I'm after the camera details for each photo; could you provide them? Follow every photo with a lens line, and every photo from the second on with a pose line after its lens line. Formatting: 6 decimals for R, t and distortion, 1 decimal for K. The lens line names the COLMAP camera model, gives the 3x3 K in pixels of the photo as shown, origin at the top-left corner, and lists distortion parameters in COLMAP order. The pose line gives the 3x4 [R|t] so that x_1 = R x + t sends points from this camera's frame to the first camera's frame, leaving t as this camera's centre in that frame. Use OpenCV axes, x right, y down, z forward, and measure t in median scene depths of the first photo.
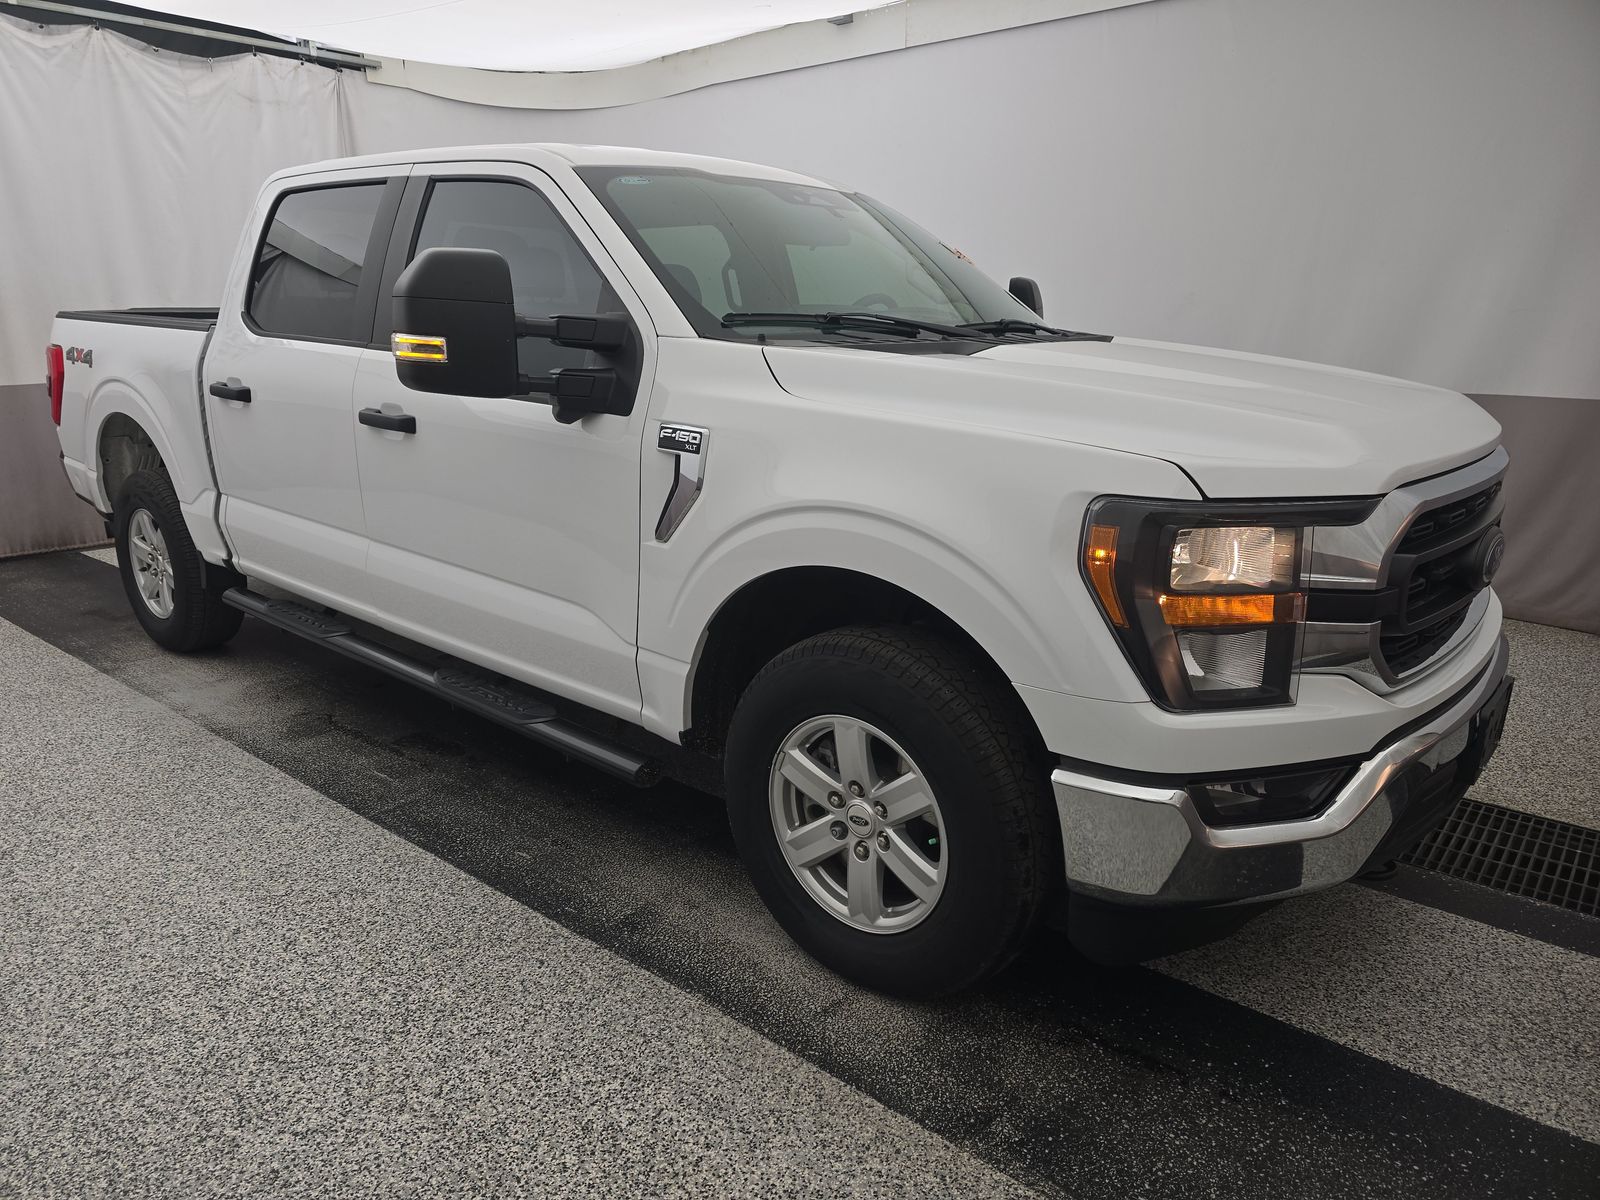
lens RADIAL K [[1098.7, 0, 799.5], [0, 1098.7, 601.5], [0, 0, 1]] dist [0.024455, -0.032600]
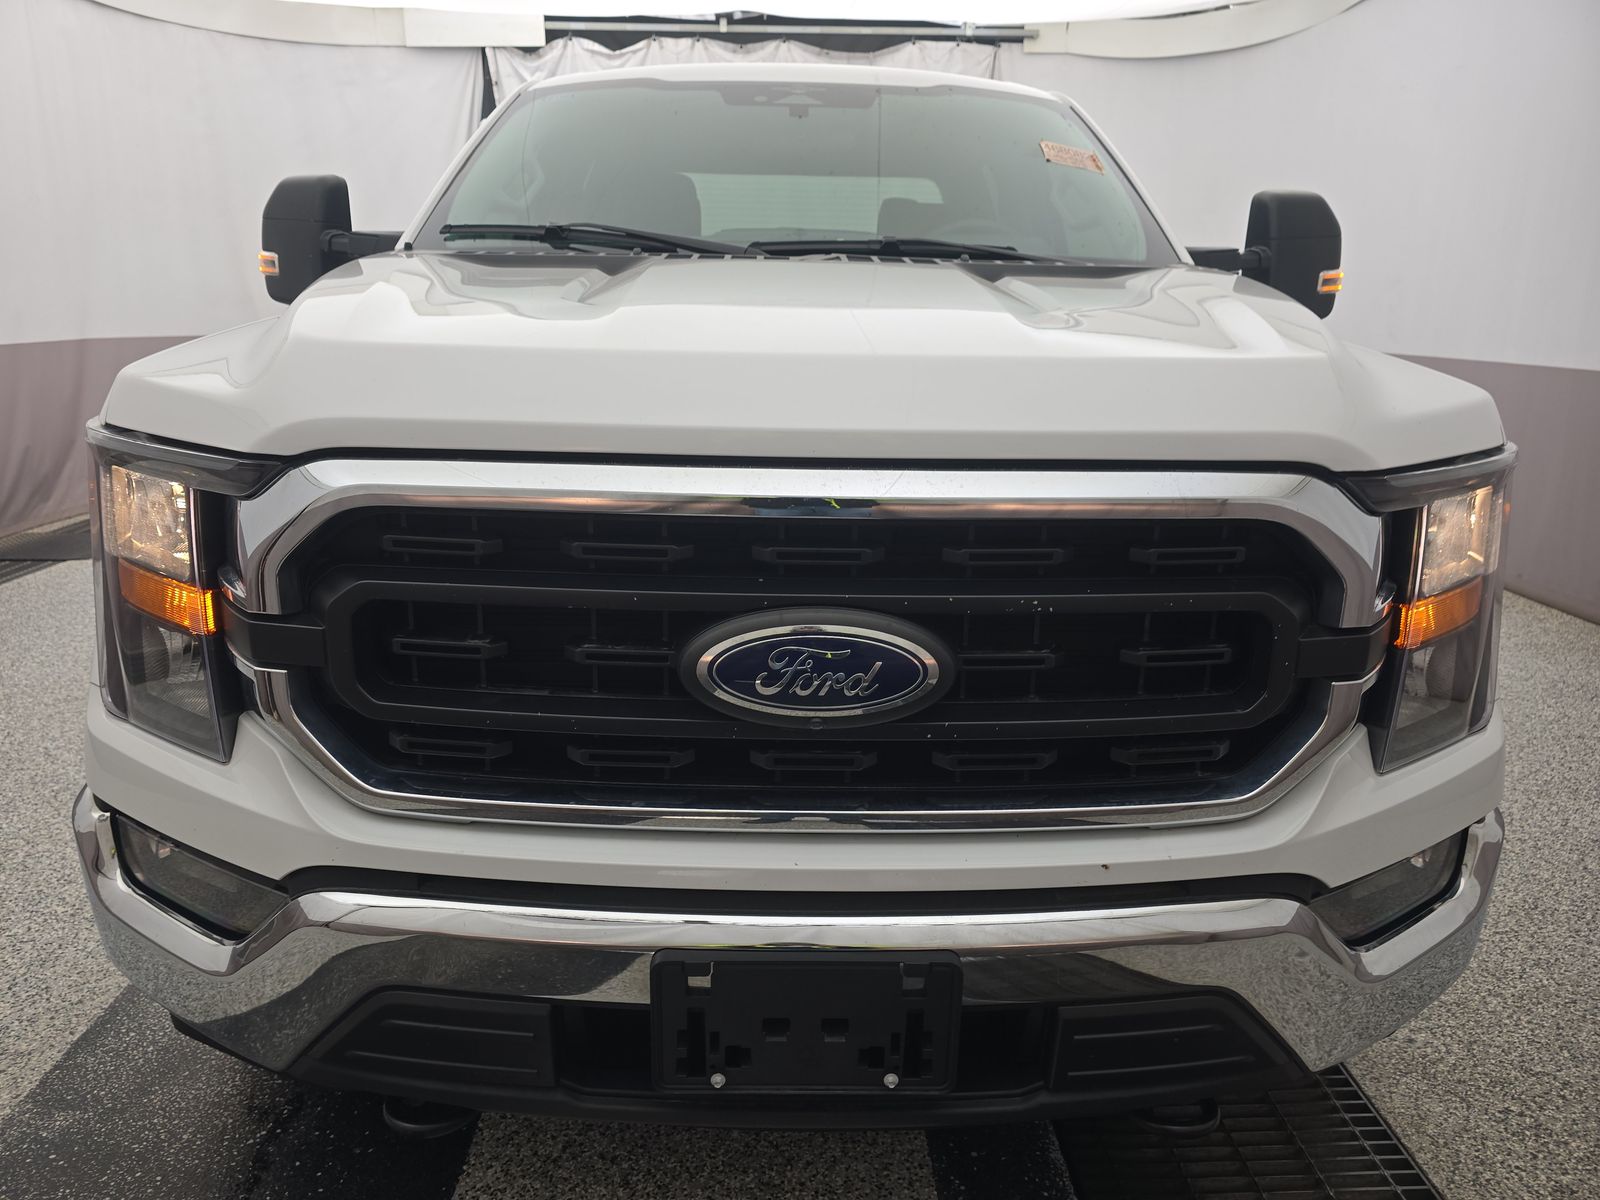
lens RADIAL K [[1098.7, 0, 800.1], [0, 1098.7, 596.3], [0, 0, 1]] dist [0.024455, -0.032600]
pose [[0.652148, 0.198750, -0.731575, 0.356175], [-0.200762, 0.975845, 0.086147, -0.039673], [0.731025, 0.090692, 0.676297, 0.251667]]
